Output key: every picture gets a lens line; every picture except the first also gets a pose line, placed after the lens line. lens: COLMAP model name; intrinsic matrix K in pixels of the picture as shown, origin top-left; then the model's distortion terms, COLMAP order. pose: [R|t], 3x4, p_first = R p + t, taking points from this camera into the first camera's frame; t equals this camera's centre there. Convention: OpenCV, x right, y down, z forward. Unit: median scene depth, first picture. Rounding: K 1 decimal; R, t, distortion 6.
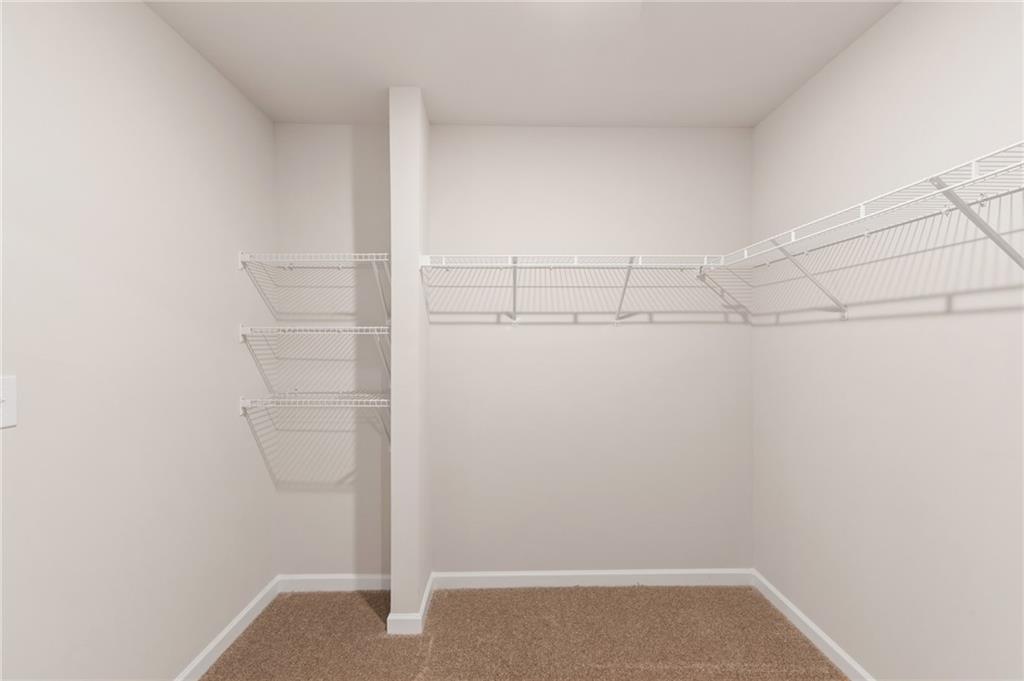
lens RADIAL K [[436.2, 0, 512.5], [0, 436.2, 338.6], [0, 0, 1]] dist [0.009994, -0.001234]
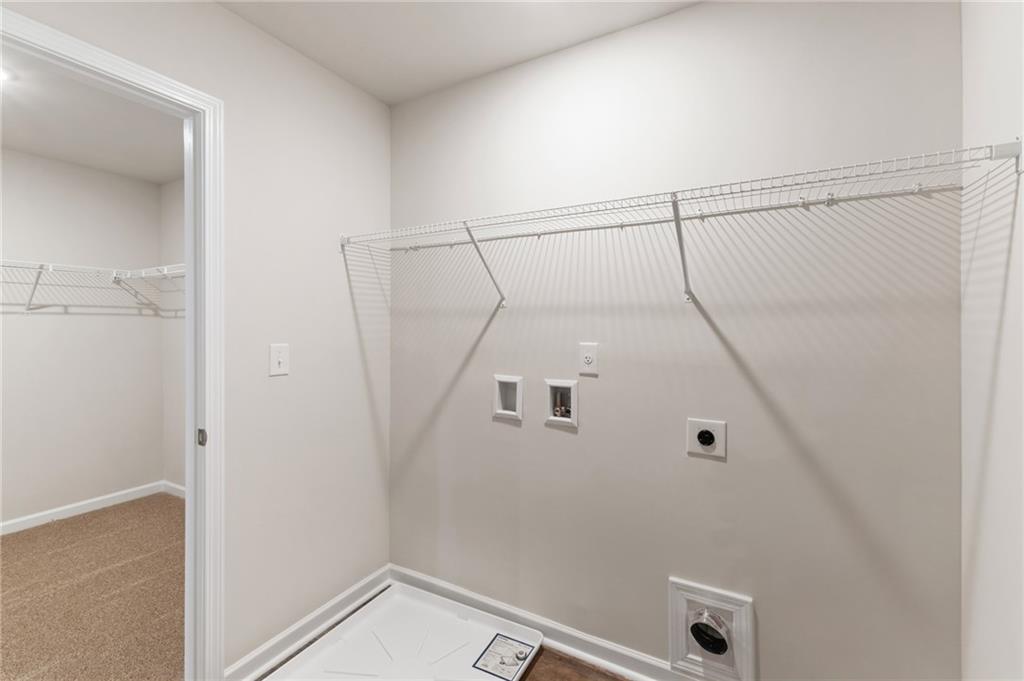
lens RADIAL K [[436.2, 0, 513.3], [0, 436.2, 331.8], [0, 0, 1]] dist [0.009994, -0.001234]
pose [[0.505787, -0.007414, 0.862626, -0.135387], [0.003625, 0.999973, 0.006469, 0.013629], [-0.862651, -0.000145, 0.505800, -0.791322]]
